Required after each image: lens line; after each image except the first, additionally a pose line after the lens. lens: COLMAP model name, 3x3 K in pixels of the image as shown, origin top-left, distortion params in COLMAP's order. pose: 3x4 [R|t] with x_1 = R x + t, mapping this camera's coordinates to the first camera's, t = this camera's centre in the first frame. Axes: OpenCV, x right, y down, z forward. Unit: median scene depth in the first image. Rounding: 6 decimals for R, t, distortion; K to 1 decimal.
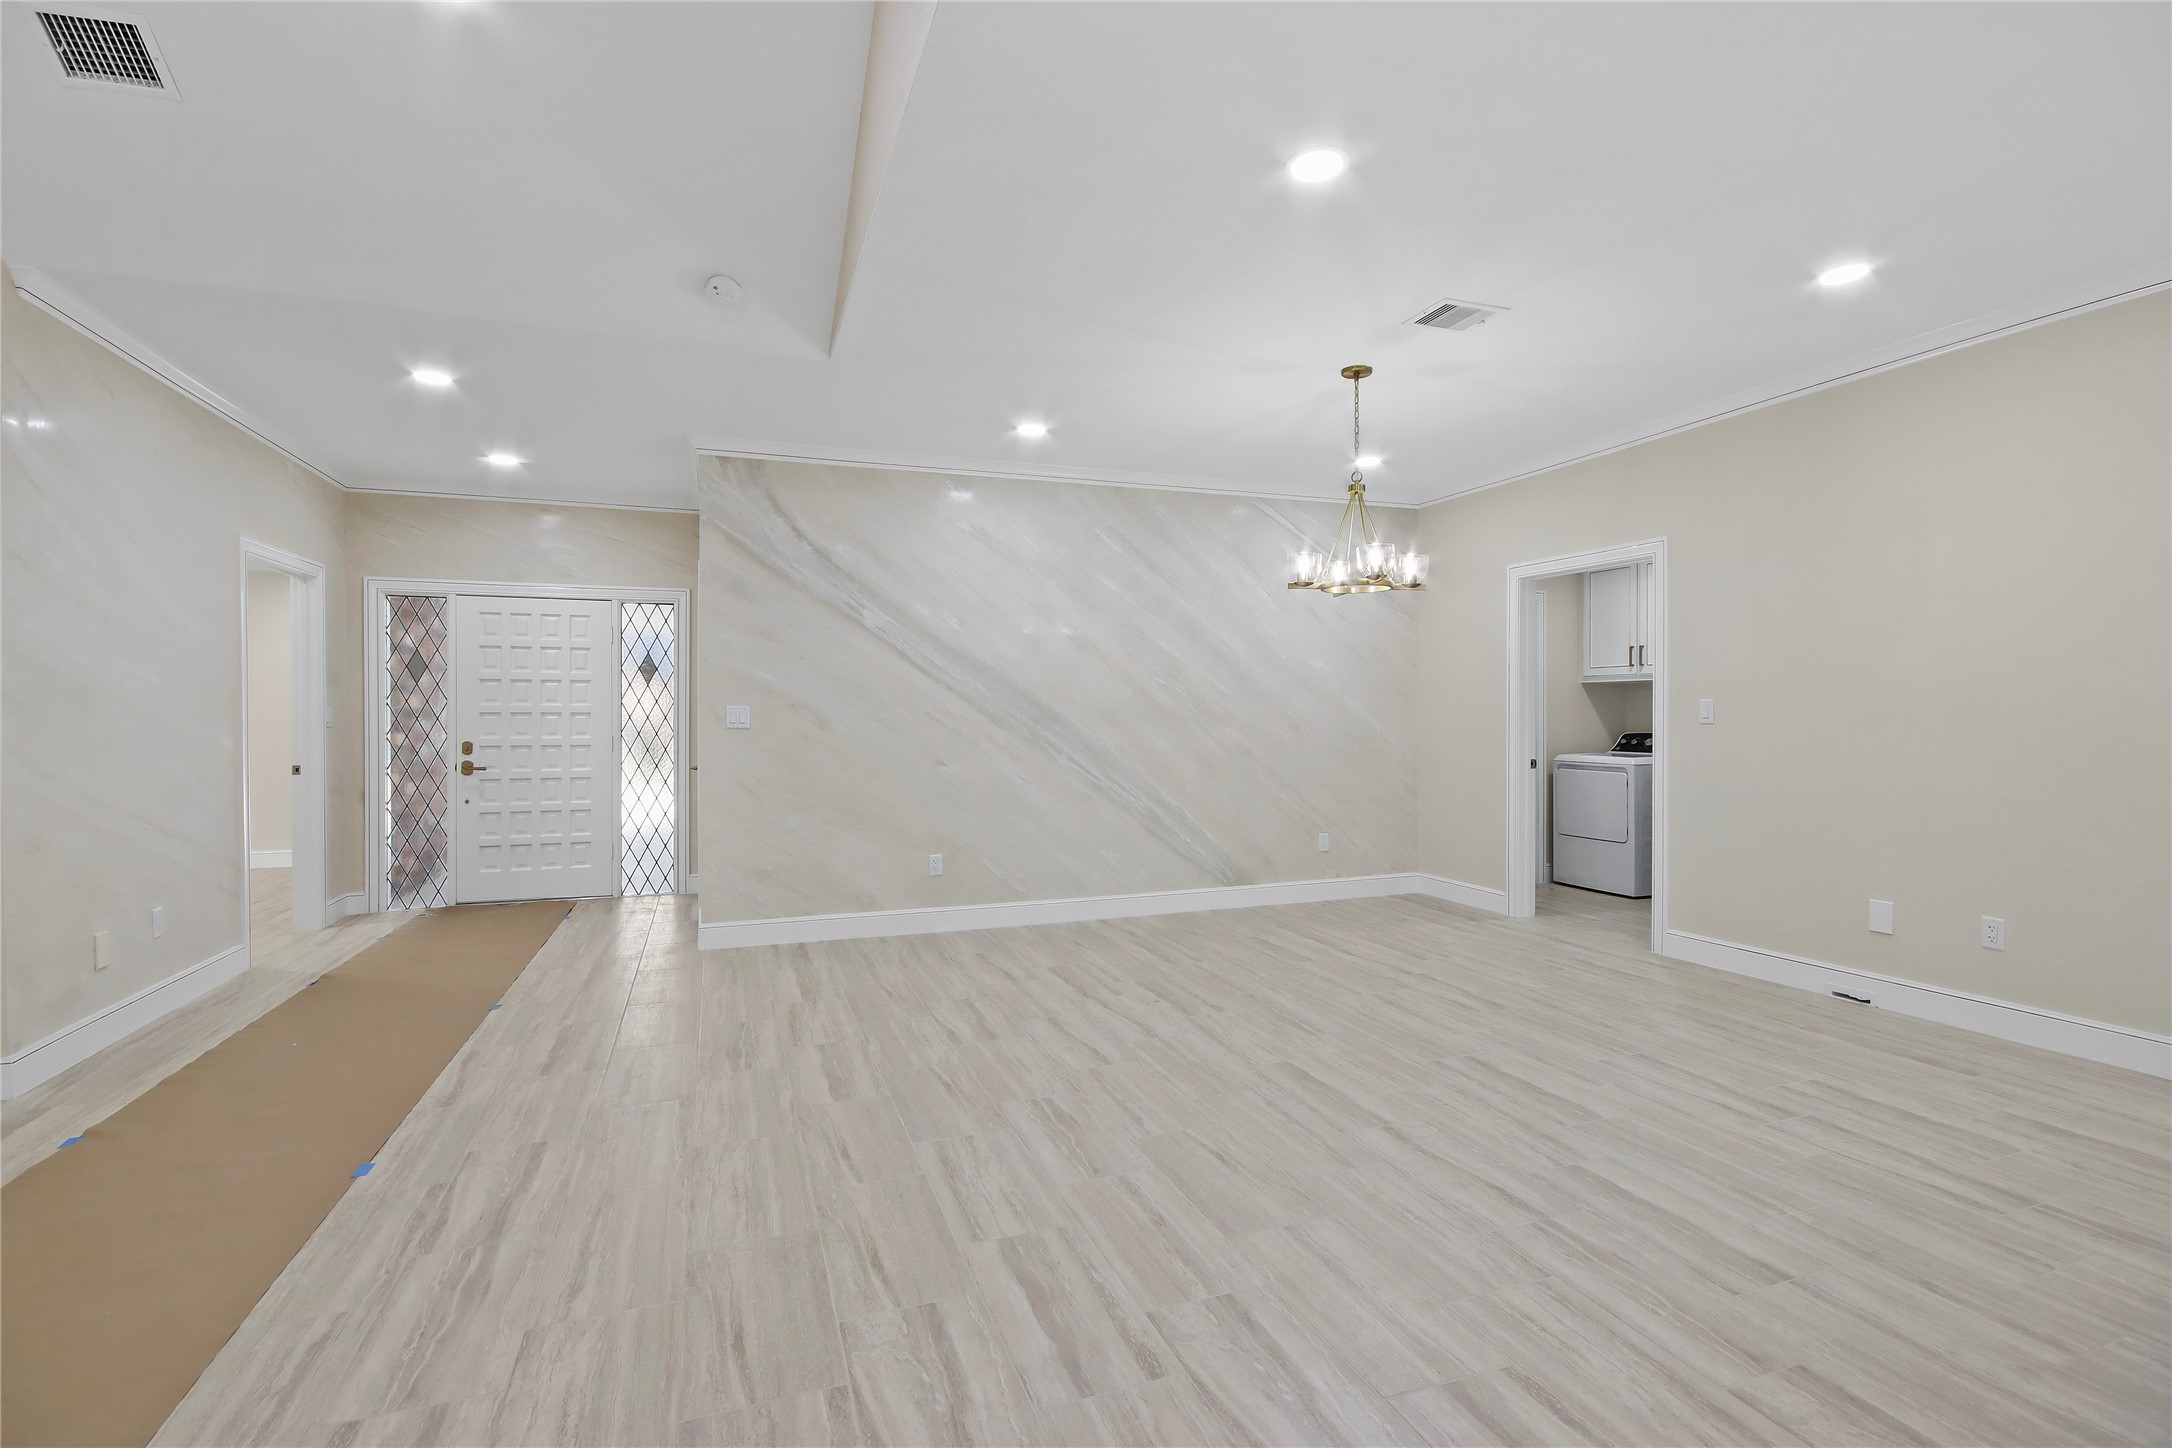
lens RADIAL K [[1000.2, 0, 1082.2], [0, 1000.2, 715.0], [0, 0, 1]] dist [-0.003174, -0.003480]
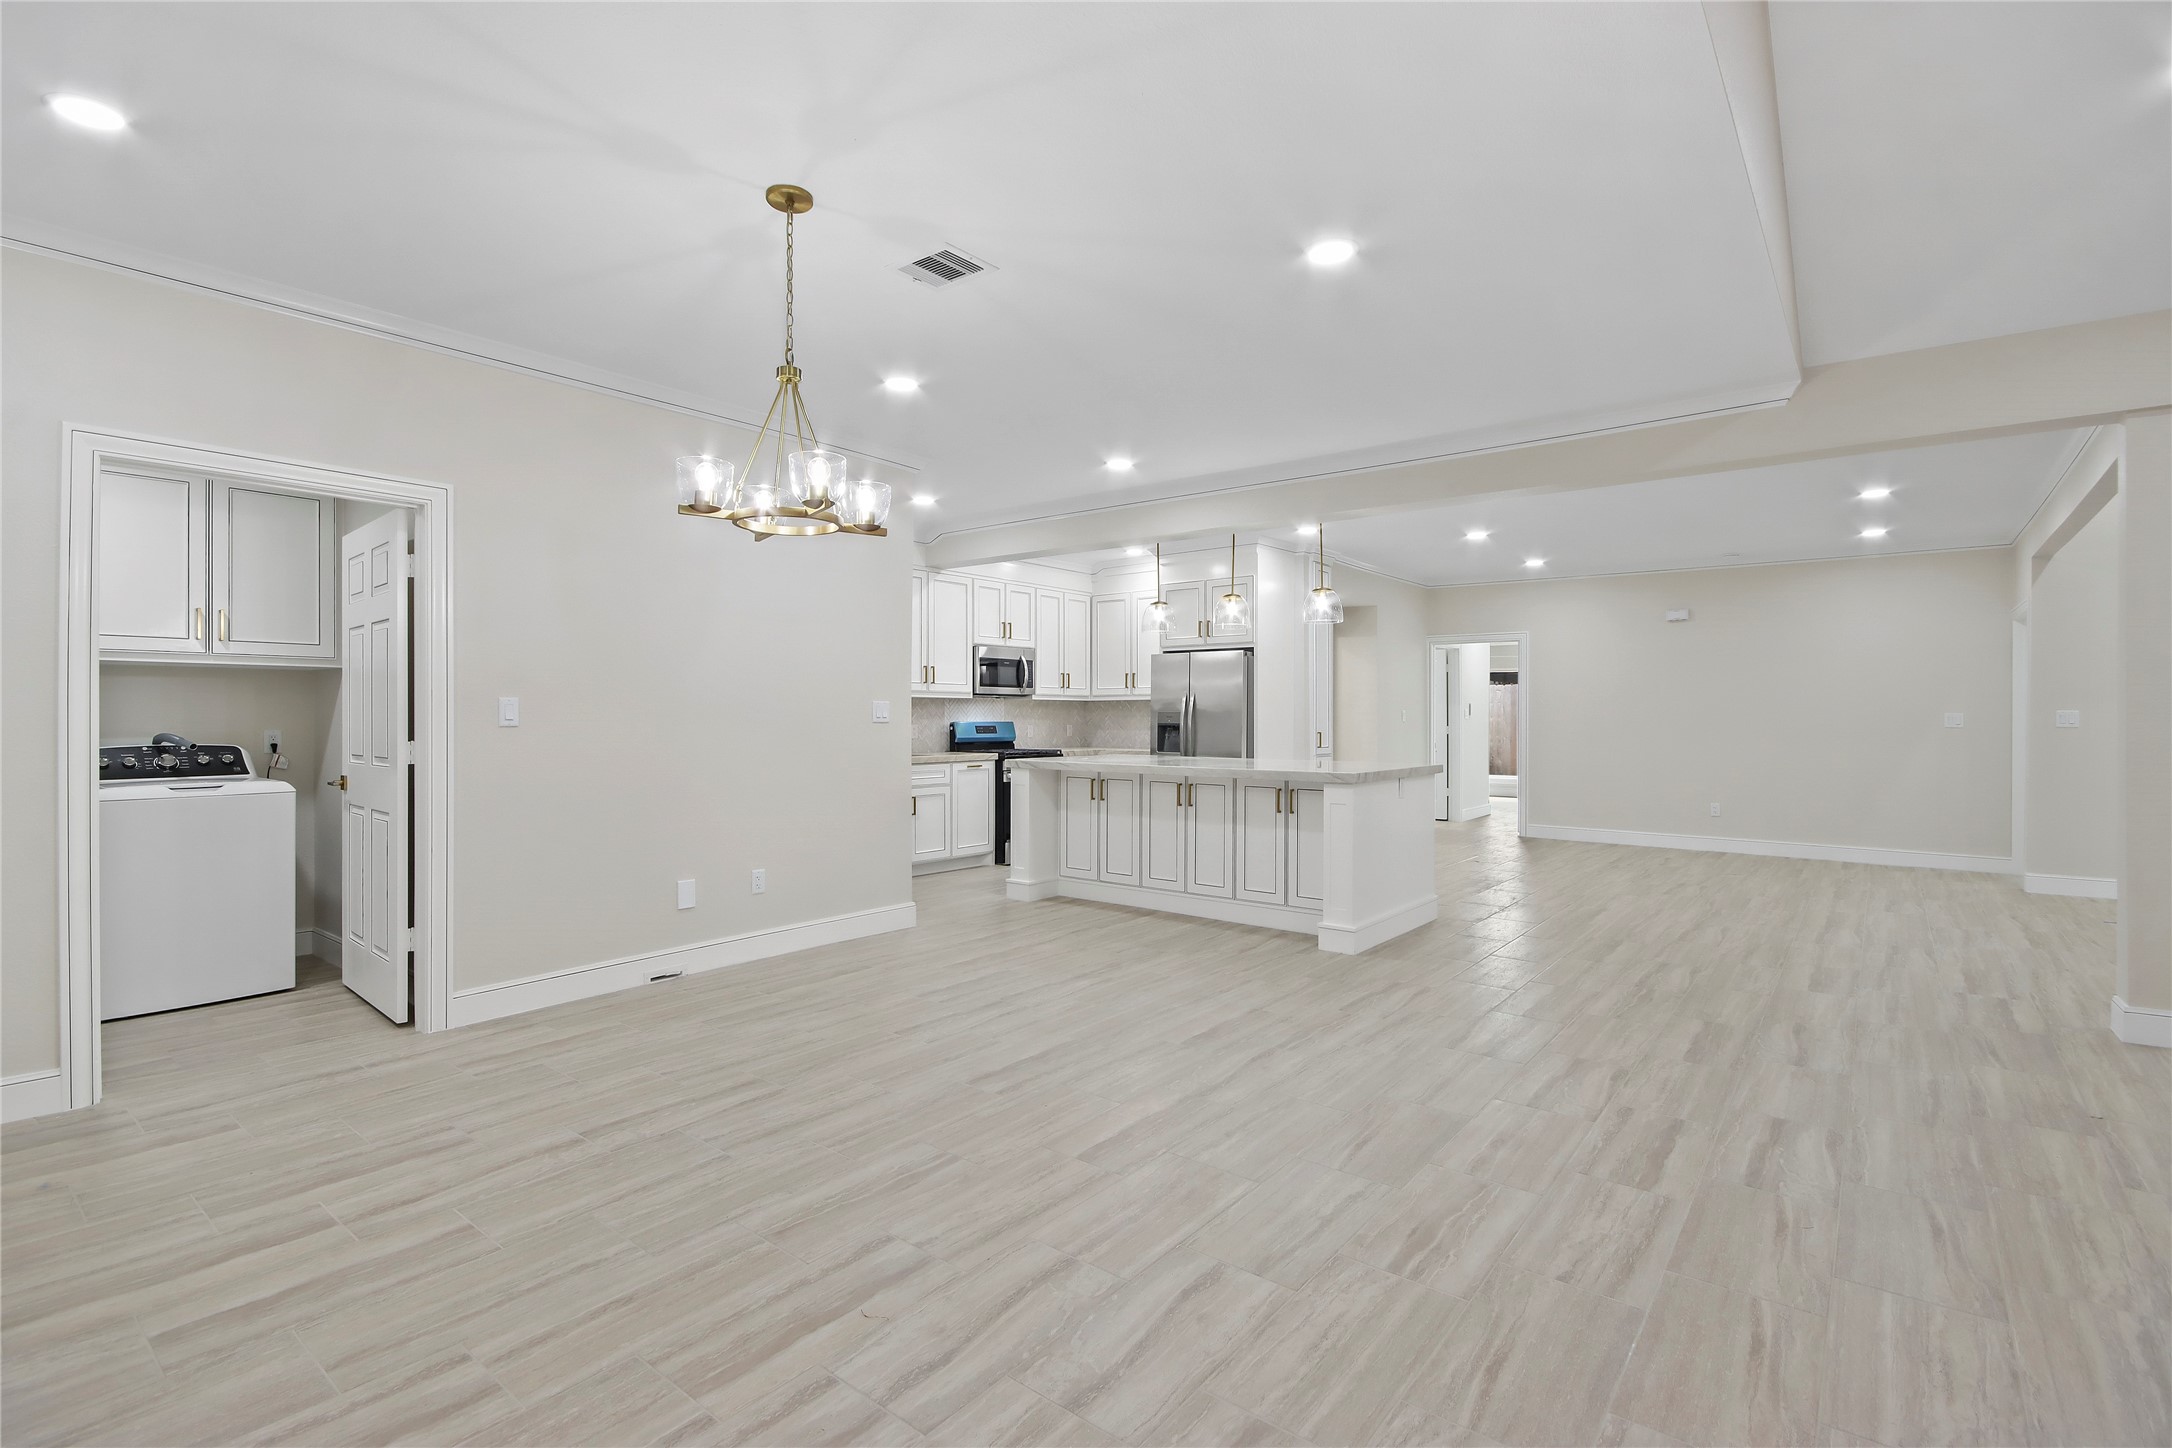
lens RADIAL K [[1000.2, 0, 1082.8], [0, 1000.2, 715.5], [0, 0, 1]] dist [-0.003174, -0.003480]
pose [[-0.517714, 0.002660, 0.855550, -0.500057], [0.001970, 0.999996, -0.001917, 0.003042], [-0.855551, 0.000693, -0.517717, 1.497934]]
